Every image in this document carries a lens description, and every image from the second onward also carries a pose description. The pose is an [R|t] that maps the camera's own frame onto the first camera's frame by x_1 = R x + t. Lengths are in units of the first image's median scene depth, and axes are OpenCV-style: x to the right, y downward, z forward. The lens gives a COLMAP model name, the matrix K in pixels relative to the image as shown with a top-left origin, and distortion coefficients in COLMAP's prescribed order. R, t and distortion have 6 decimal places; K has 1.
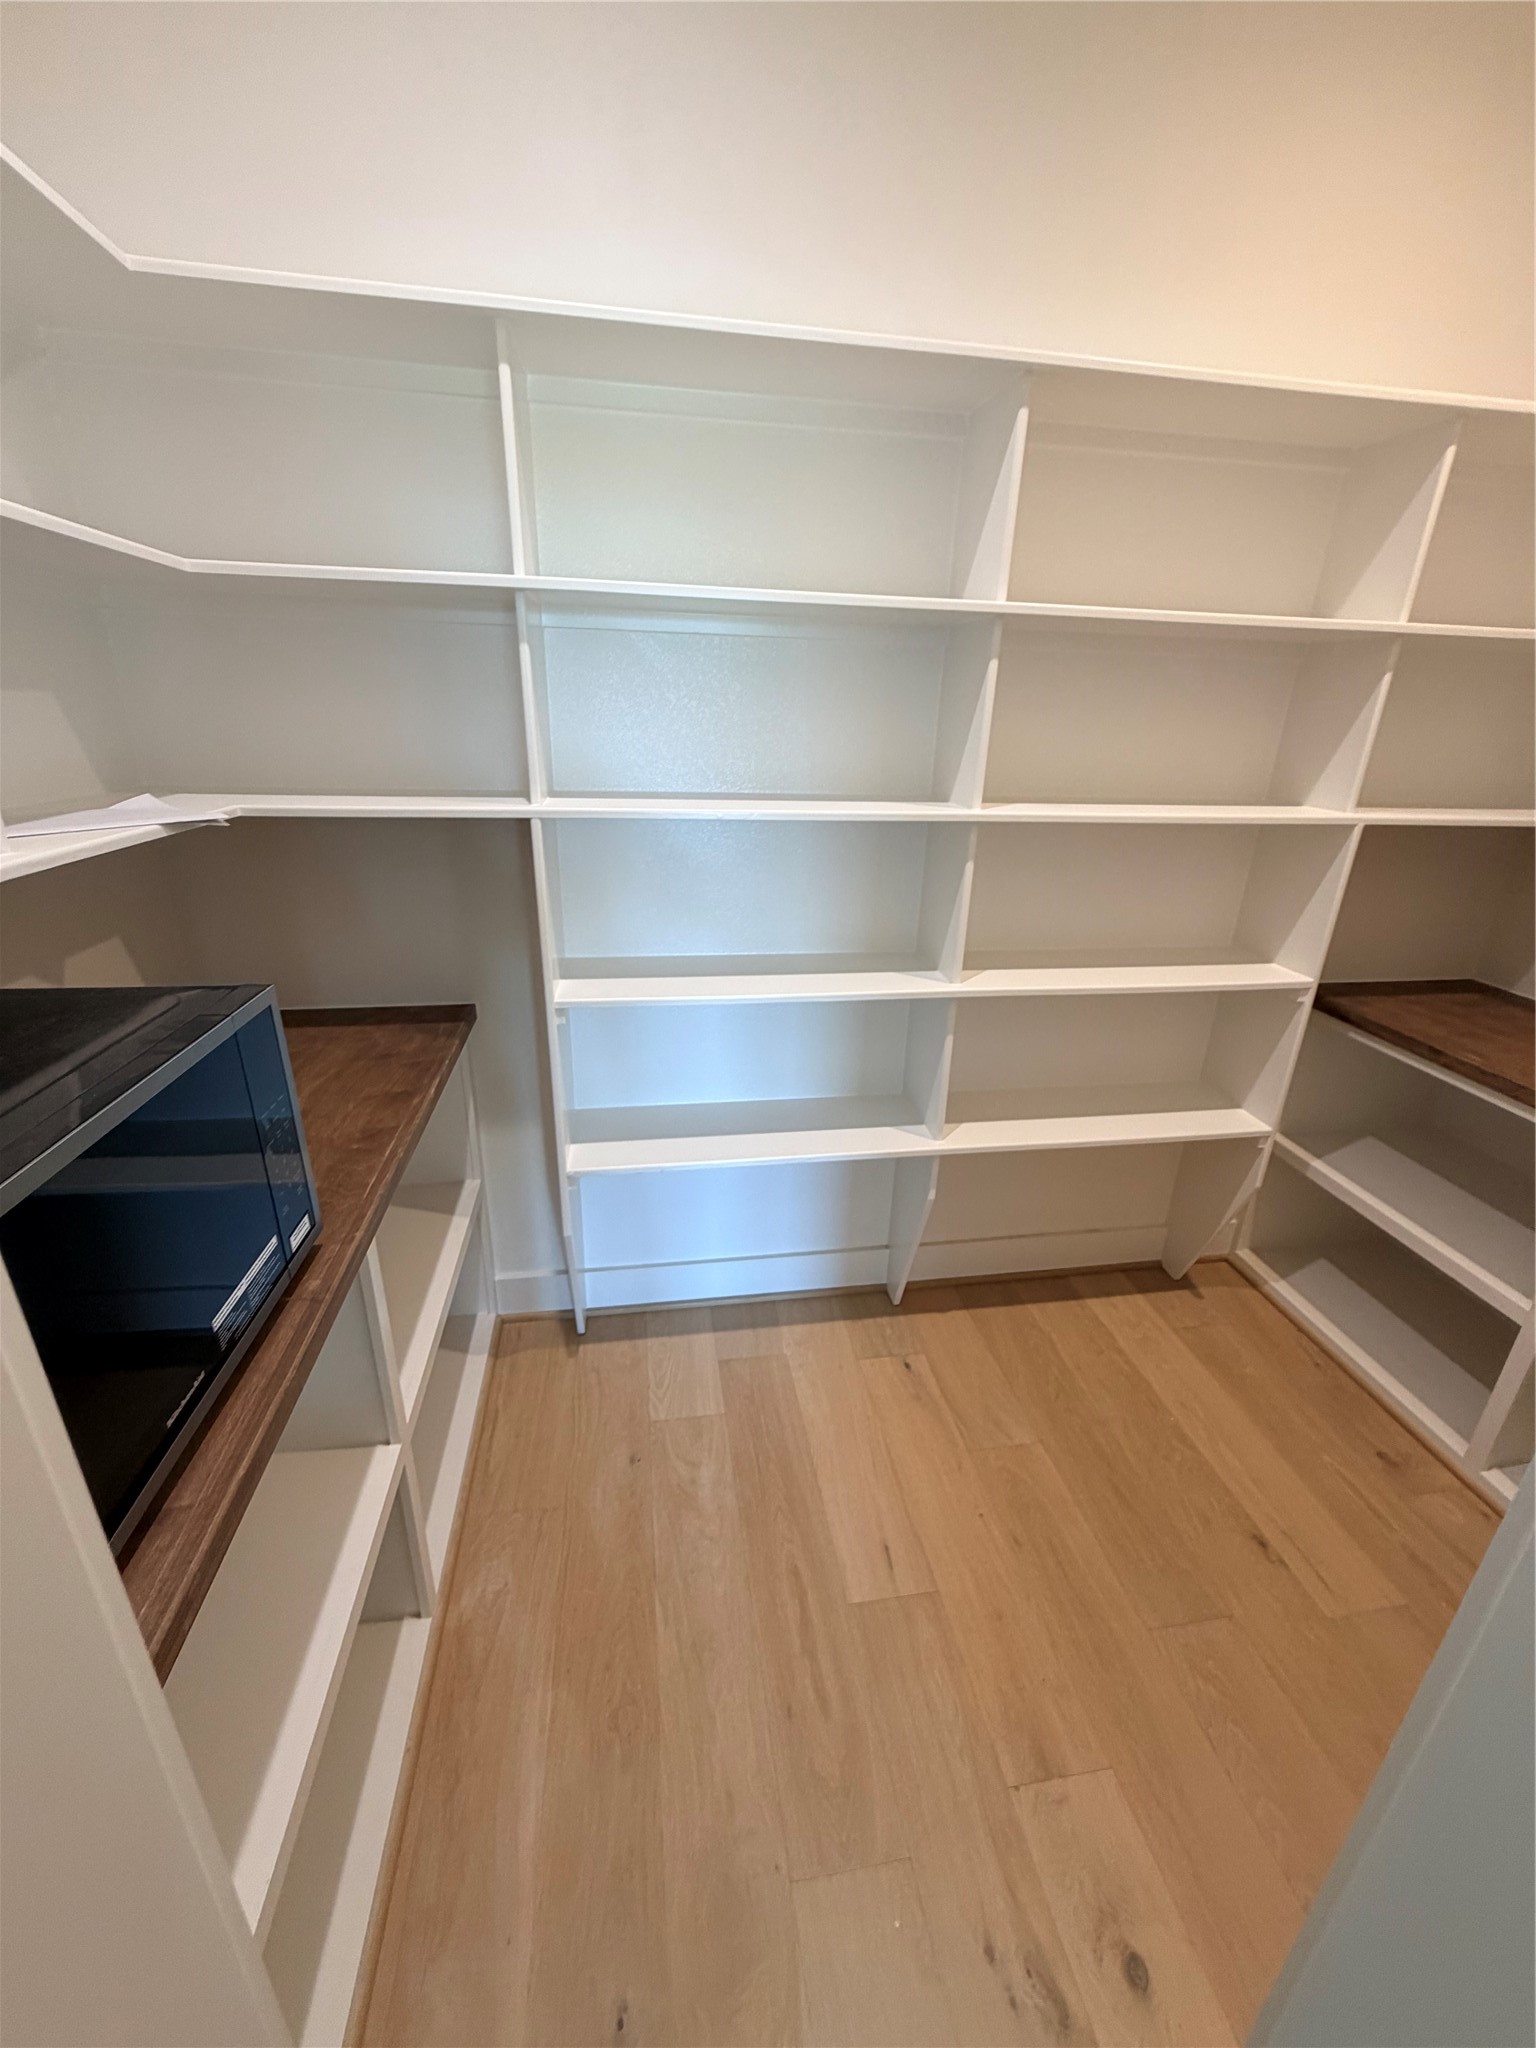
lens RADIAL K [[816.3, 0, 771.2], [0, 816.3, 1019.2], [0, 0, 1]] dist [-0.001686, 0.000848]
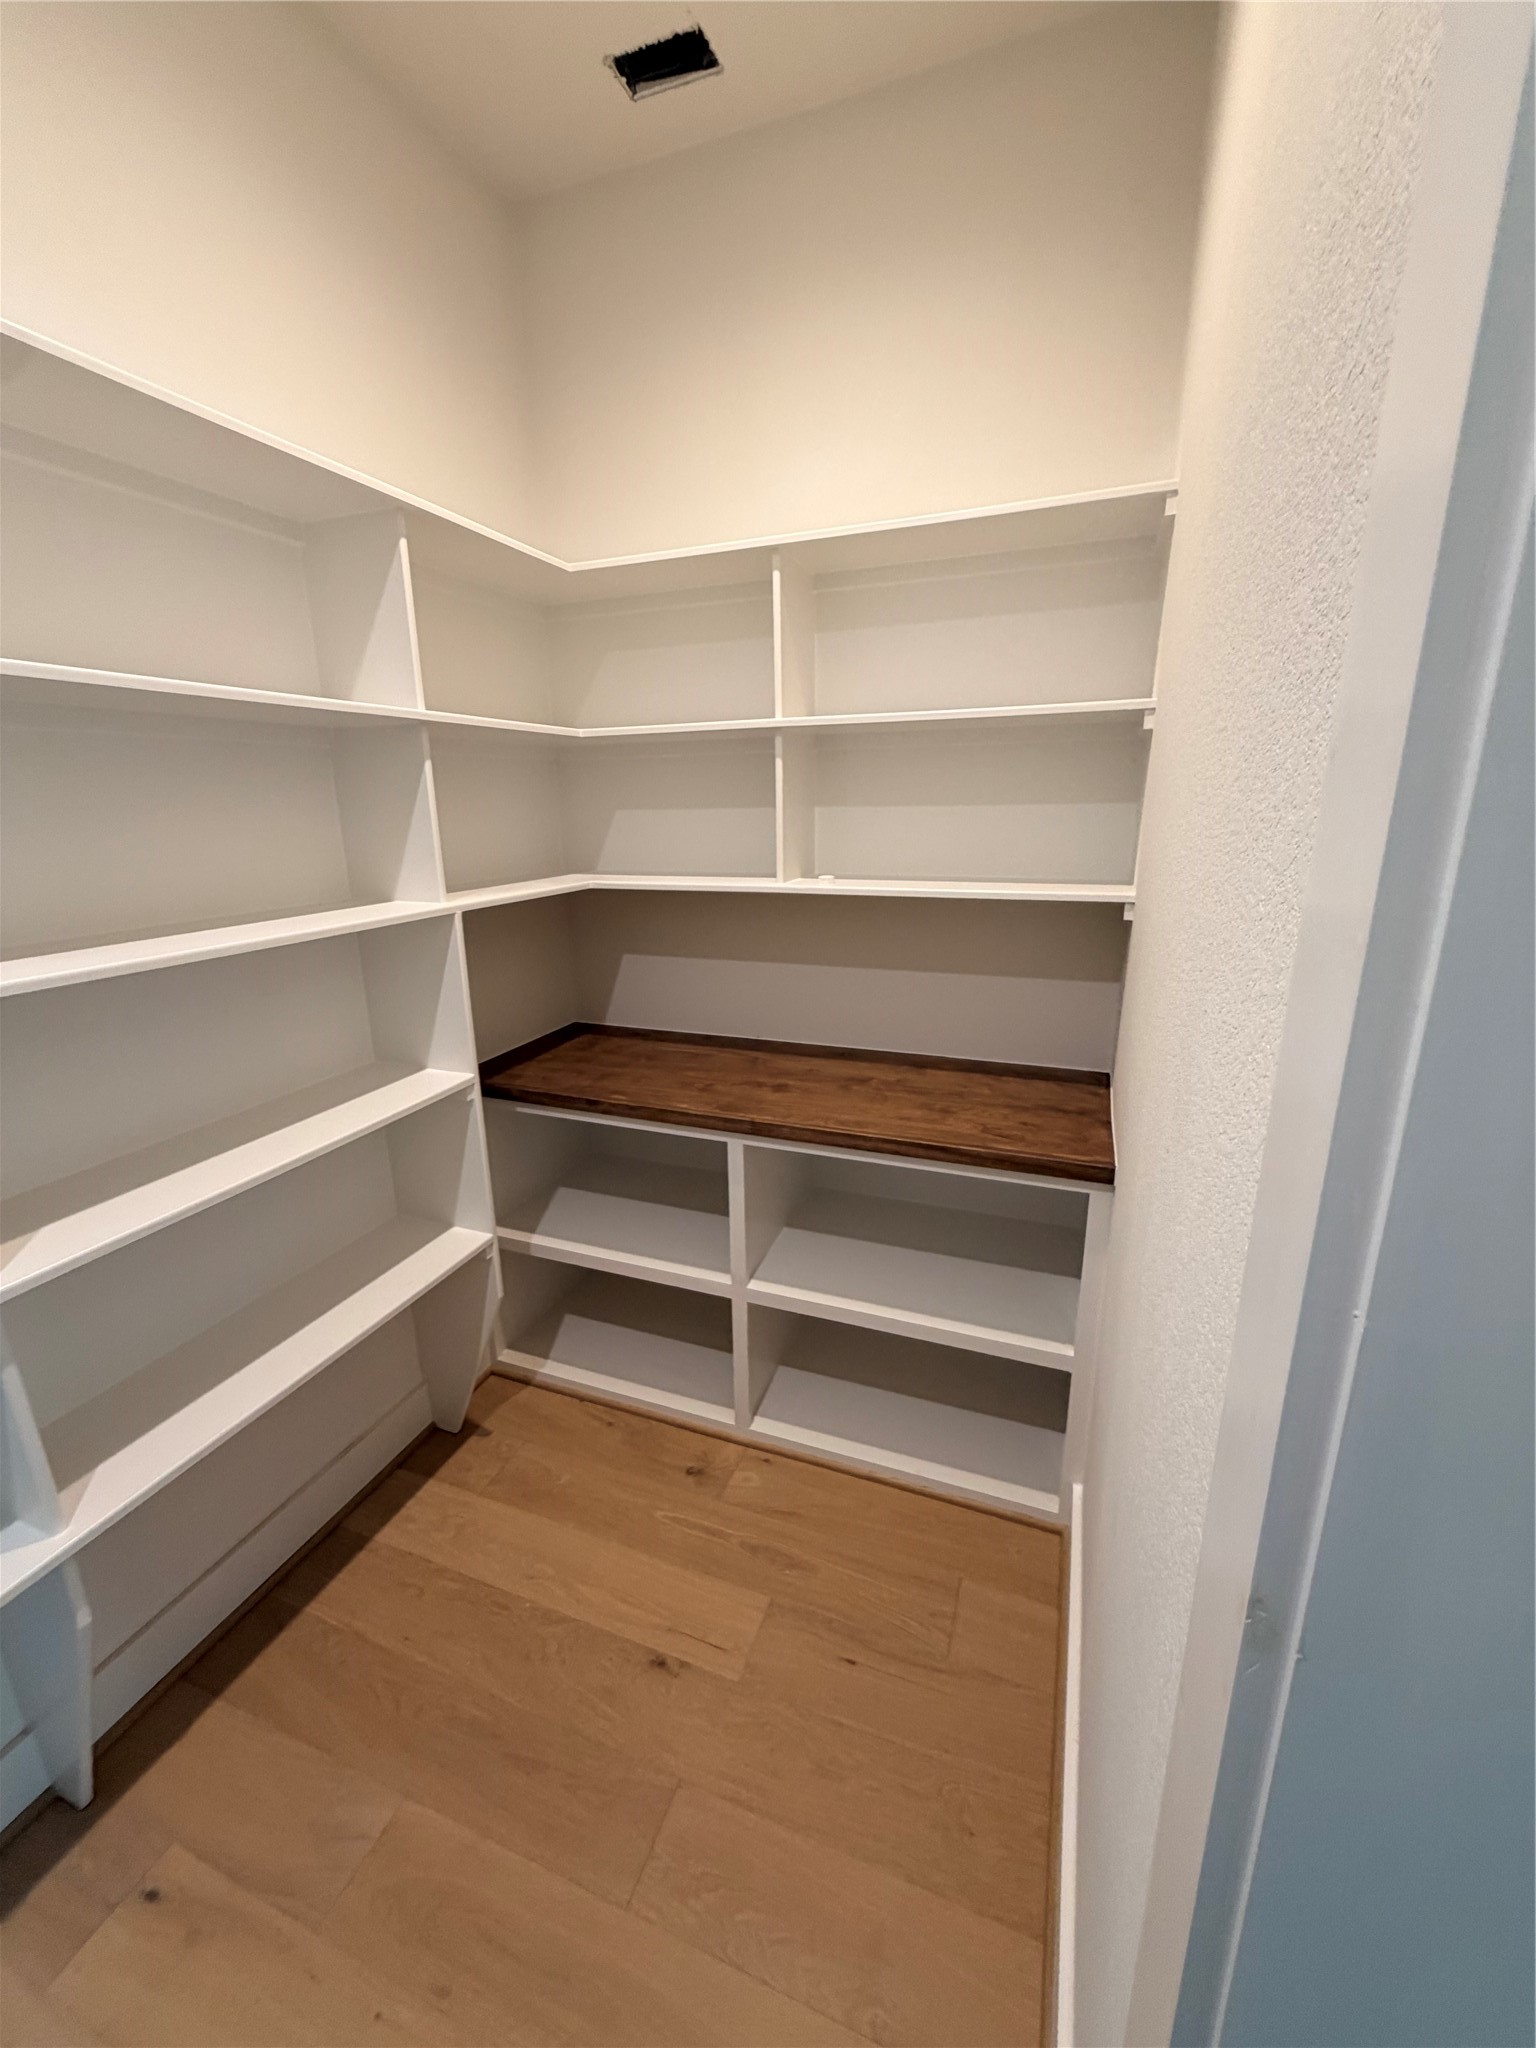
lens RADIAL K [[816.3, 0, 765.2], [0, 816.3, 1019.6], [0, 0, 1]] dist [-0.001686, 0.000848]
pose [[0.506084, -0.258300, 0.822897, 0.070931], [0.337504, 0.937327, 0.086653, -0.069559], [-0.793706, 0.233877, 0.561544, 0.175207]]
